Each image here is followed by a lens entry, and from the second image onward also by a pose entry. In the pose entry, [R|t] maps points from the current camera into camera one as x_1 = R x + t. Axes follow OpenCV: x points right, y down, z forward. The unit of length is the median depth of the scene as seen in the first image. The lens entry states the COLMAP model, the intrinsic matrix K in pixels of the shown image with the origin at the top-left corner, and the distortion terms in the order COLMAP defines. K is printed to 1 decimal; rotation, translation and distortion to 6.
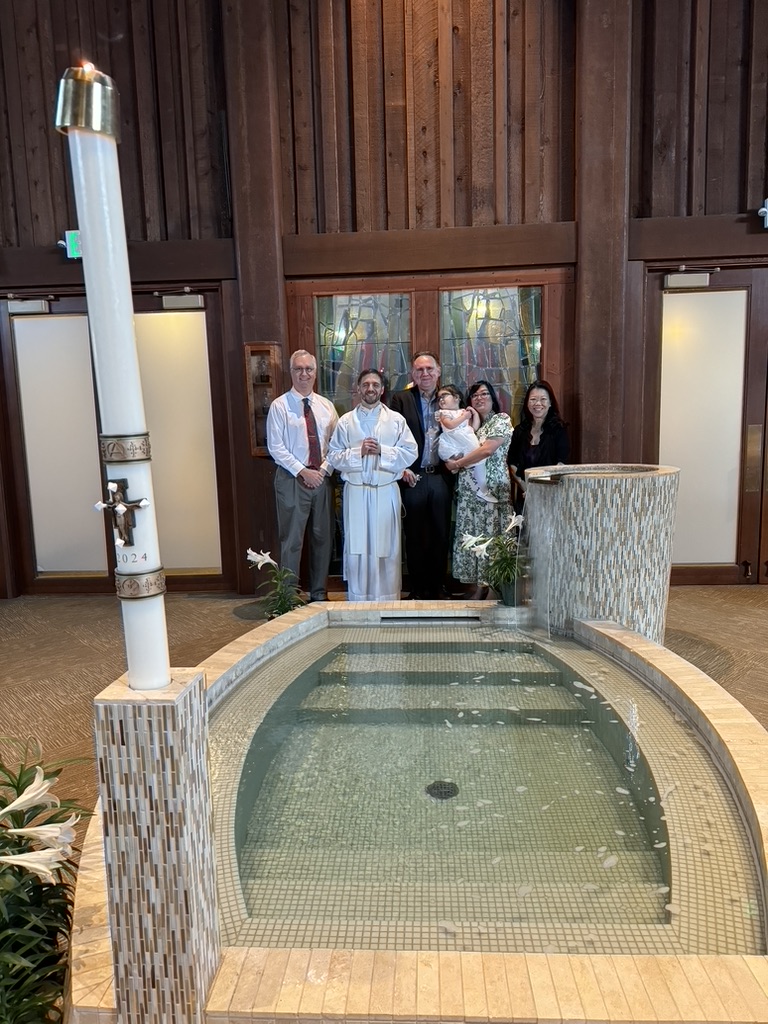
lens RADIAL K [[717.7, 0, 366.4], [0, 717.7, 515.2], [0, 0, 1]] dist [0.058480, -0.074185]
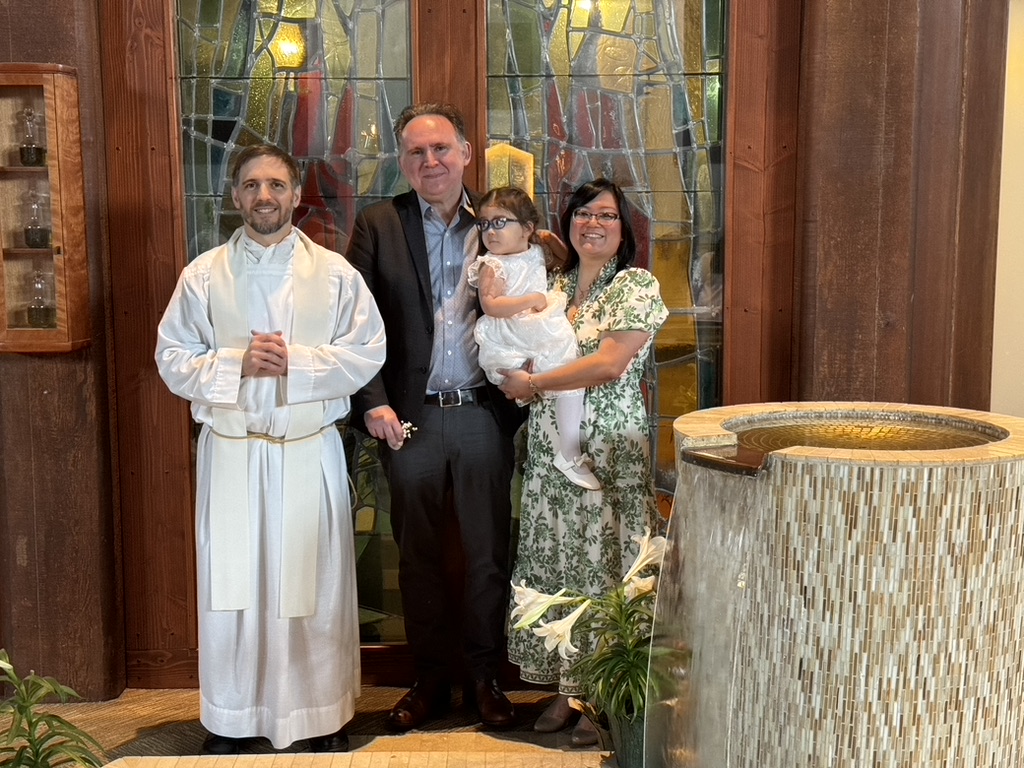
lens RADIAL K [[1438.7, 0, 513.6], [0, 1438.7, 398.2], [0, 0, 1]] dist [0.072154, 0.000000]
pose [[0.995605, 0.016111, 0.092252, 0.060675], [-0.015507, 0.999853, -0.007255, -0.068427], [-0.092356, 0.005792, 0.995709, 0.227319]]
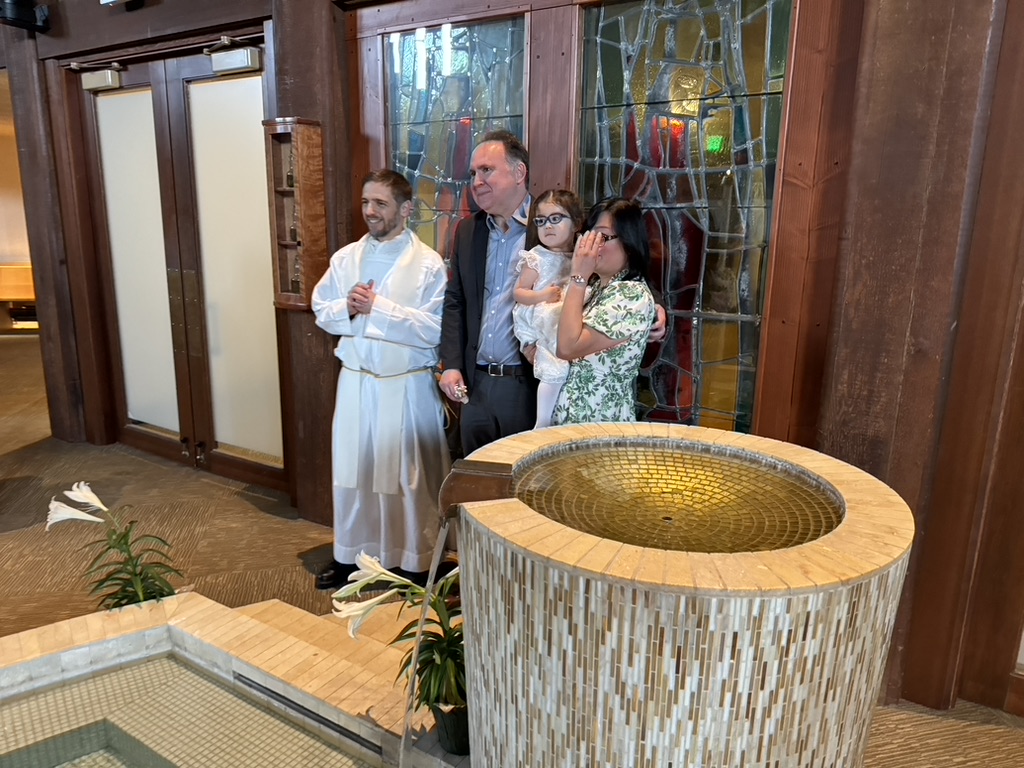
lens RADIAL K [[717.7, 0, 515.0], [0, 717.7, 390.7], [0, 0, 1]] dist [0.058480, -0.074185]
pose [[0.884657, 0.151447, -0.440959, 0.389247], [-0.108626, 0.986697, 0.120953, -0.133603], [0.453411, -0.059103, 0.889340, 0.648392]]
